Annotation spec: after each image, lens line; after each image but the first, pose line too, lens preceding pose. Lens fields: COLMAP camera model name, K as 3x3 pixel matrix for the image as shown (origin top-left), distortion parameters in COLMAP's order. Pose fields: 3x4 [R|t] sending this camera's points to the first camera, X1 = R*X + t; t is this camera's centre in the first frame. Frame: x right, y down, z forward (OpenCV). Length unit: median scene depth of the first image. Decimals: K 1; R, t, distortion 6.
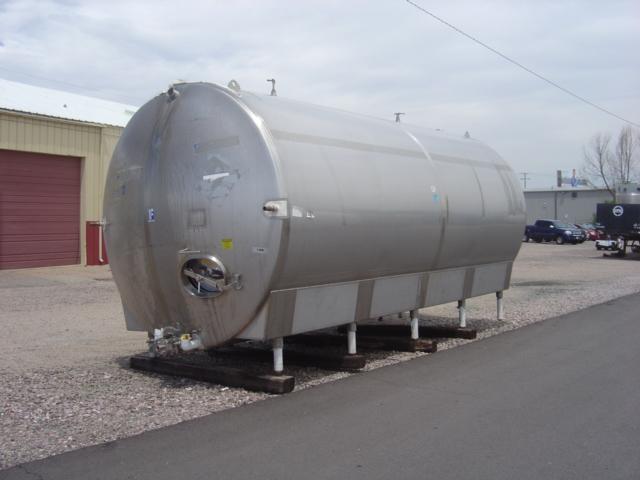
lens RADIAL K [[719.0, 0, 320.0], [0, 719.0, 240.0], [0, 0, 1]] dist [-0.120862, 0.006643]
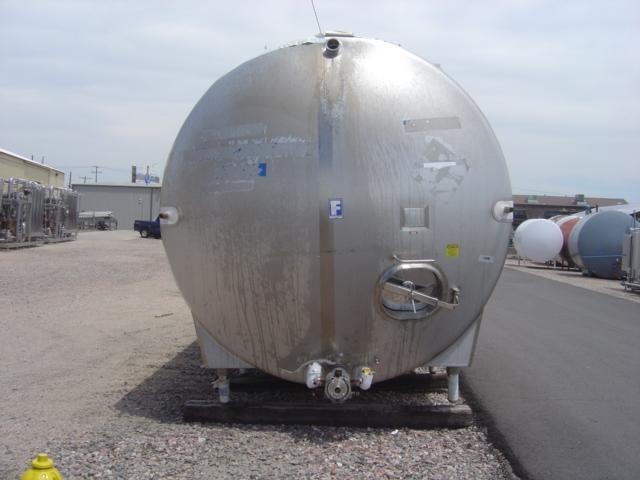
lens RADIAL K [[719.0, 0, 320.0], [0, 719.0, 240.0], [0, 0, 1]] dist [-0.120862, 0.006643]
pose [[0.803338, 0.018400, 0.595239, -0.704947], [-0.023281, 0.999729, 0.000517, -0.003343], [-0.595068, -0.014273, 0.803549, 0.433853]]
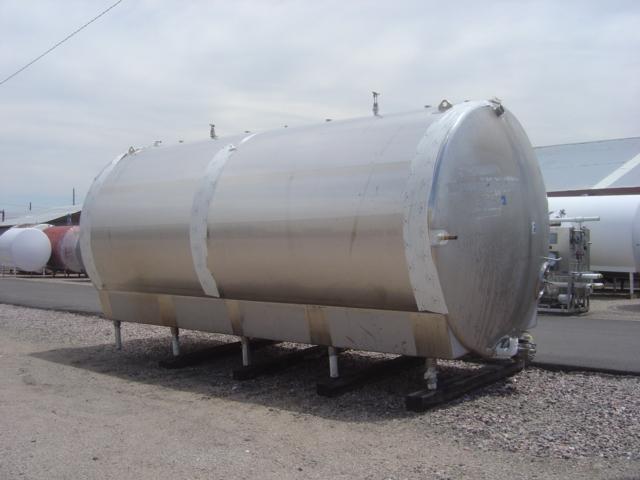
lens RADIAL K [[719.0, 0, 320.0], [0, 719.0, 240.0], [0, 0, 1]] dist [-0.120862, 0.006643]
pose [[0.042291, -0.003065, 0.999101, -1.340231], [0.036848, 0.999320, 0.001506, -0.030406], [-0.998426, 0.036751, 0.042375, 1.310426]]
